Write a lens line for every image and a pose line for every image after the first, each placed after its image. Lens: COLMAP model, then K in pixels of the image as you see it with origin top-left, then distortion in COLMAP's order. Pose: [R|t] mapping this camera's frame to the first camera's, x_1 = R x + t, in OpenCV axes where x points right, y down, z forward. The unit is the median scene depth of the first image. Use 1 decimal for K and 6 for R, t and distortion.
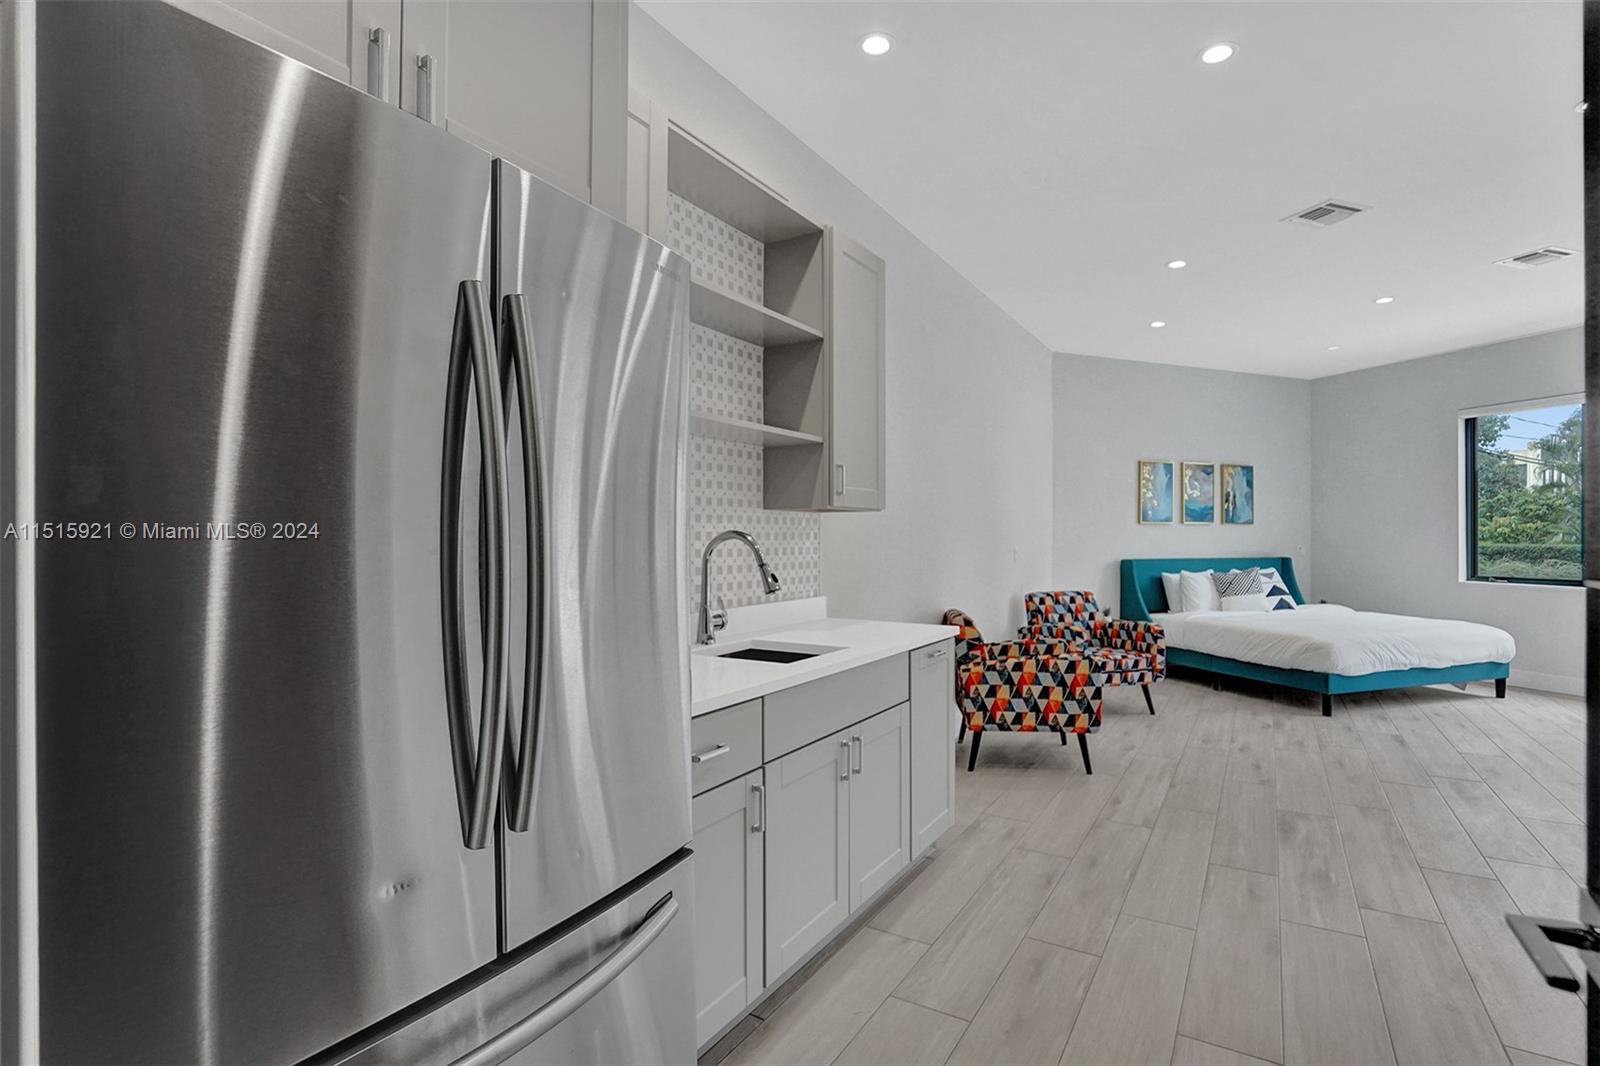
lens RADIAL K [[735.9, 0, 808.3], [0, 735.9, 544.0], [0, 0, 1]] dist [-0.030651, 0.000122]
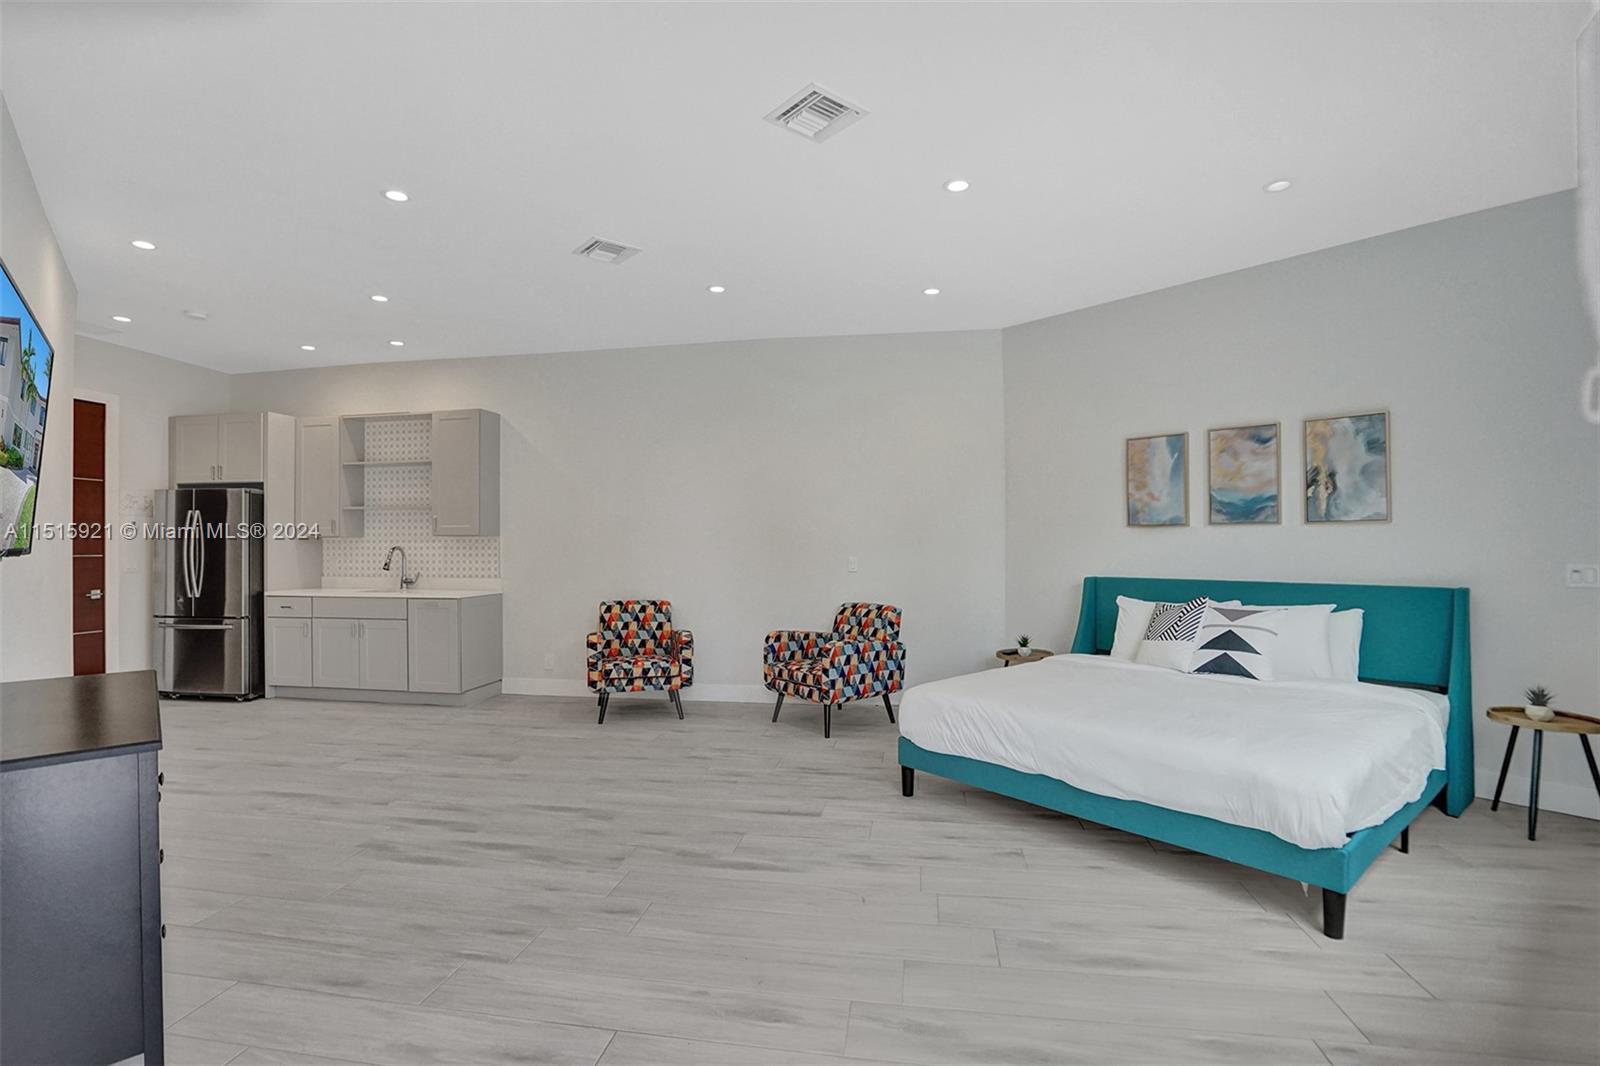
lens RADIAL K [[735.9, 0, 815.4], [0, 735.9, 543.8], [0, 0, 1]] dist [-0.030651, 0.000122]
pose [[0.414610, -0.003446, -0.909993, 1.047727], [-0.006469, 0.999956, -0.006734, -0.006383], [0.909976, 0.008679, 0.414569, 0.470190]]
